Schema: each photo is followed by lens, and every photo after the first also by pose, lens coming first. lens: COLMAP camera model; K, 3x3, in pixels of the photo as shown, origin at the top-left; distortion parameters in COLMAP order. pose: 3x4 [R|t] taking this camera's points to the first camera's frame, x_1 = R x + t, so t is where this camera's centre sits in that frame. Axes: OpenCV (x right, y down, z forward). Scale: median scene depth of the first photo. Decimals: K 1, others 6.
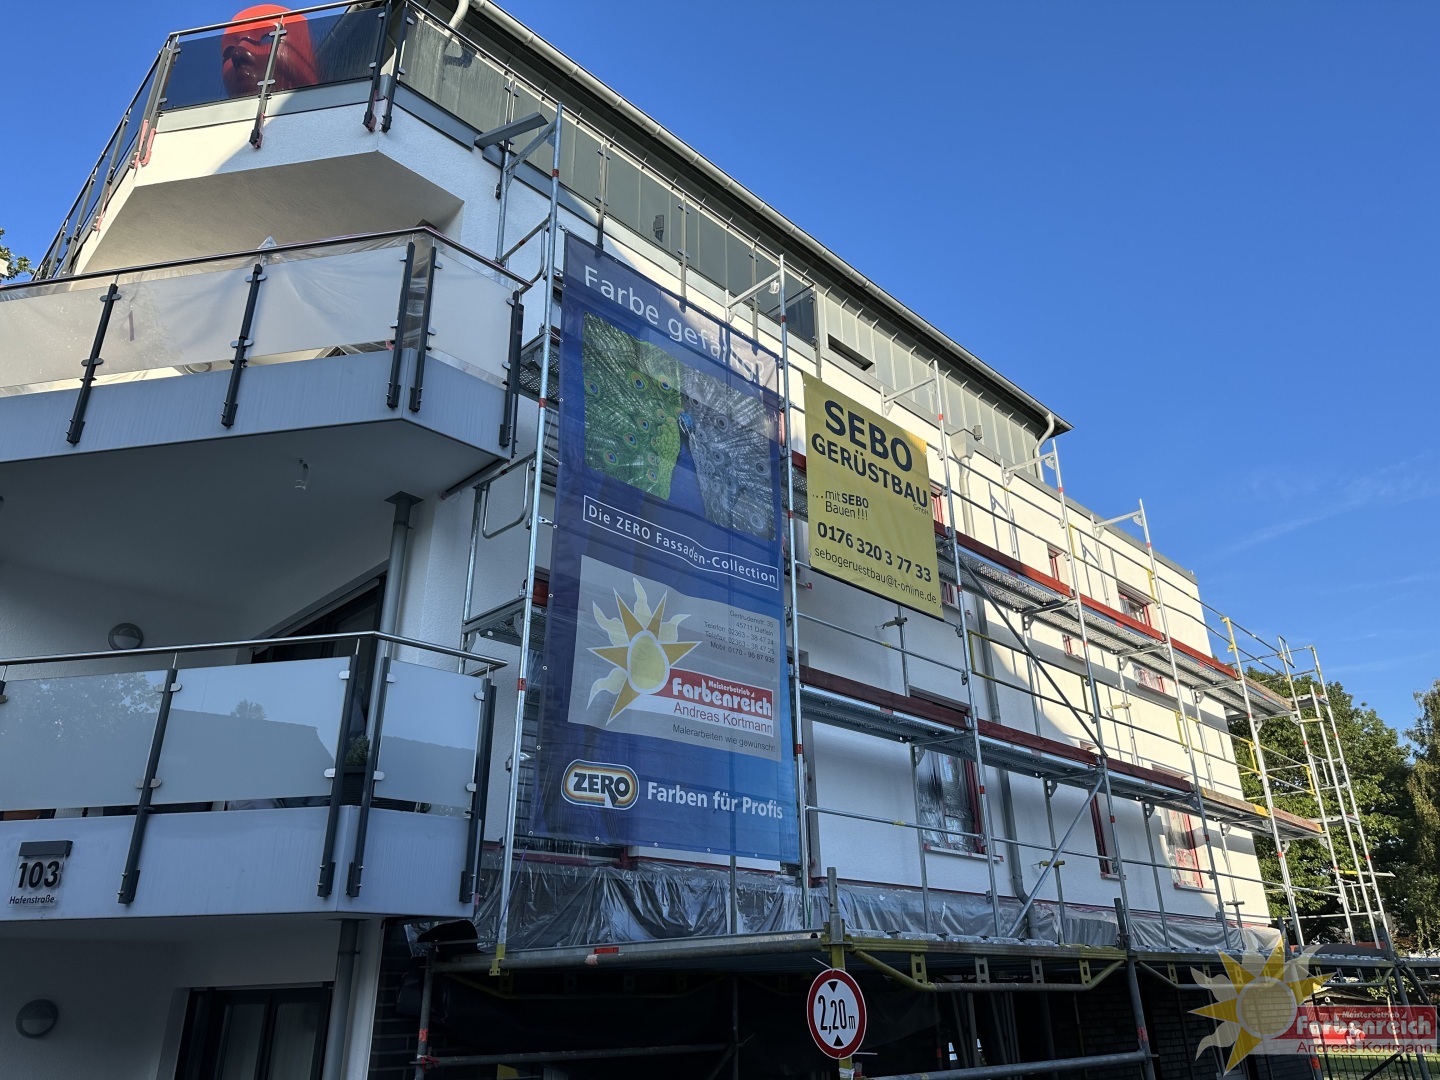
lens RADIAL K [[997.6, 0, 720.0], [0, 997.6, 540.0], [0, 0, 1]] dist [0.078722, 0.000629]
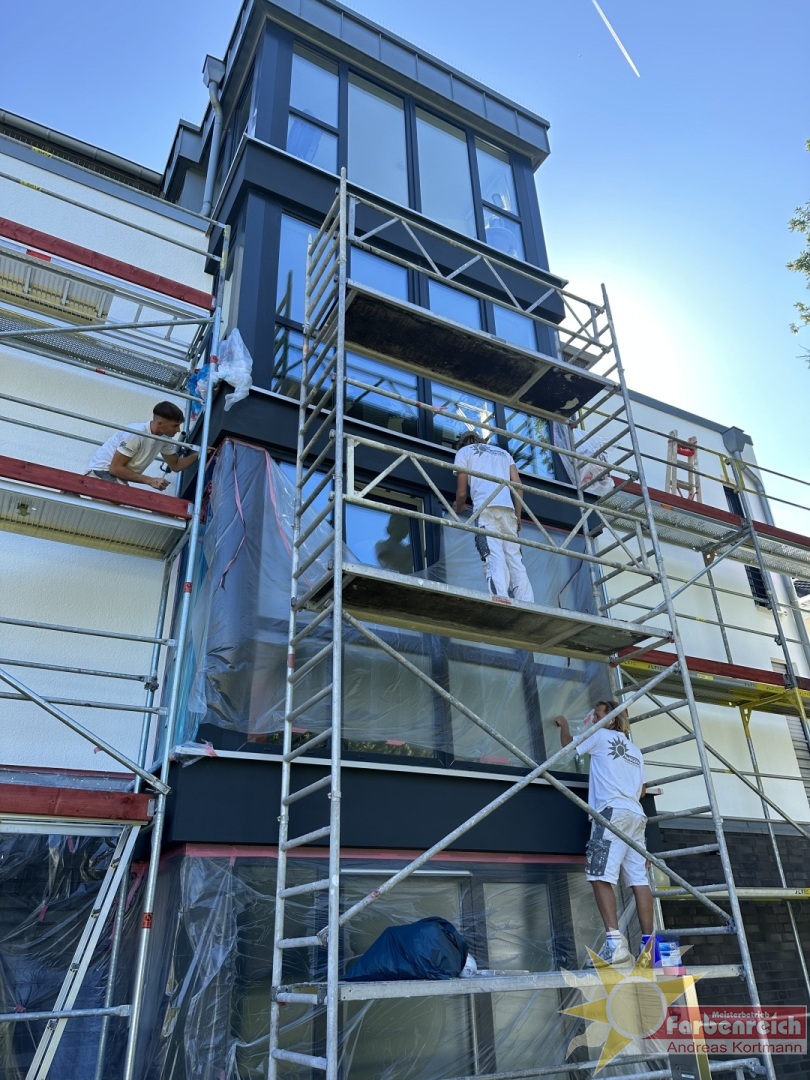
lens RADIAL K [[748.2, 0, 405.0], [0, 748.2, 540.0], [0, 0, 1]] dist [0.078722, 0.000629]
pose [[0.963584, -0.138866, -0.228520, 0.269008], [0.127560, 0.989790, -0.063598, 0.105541], [0.235019, 0.032132, 0.971460, 0.245219]]
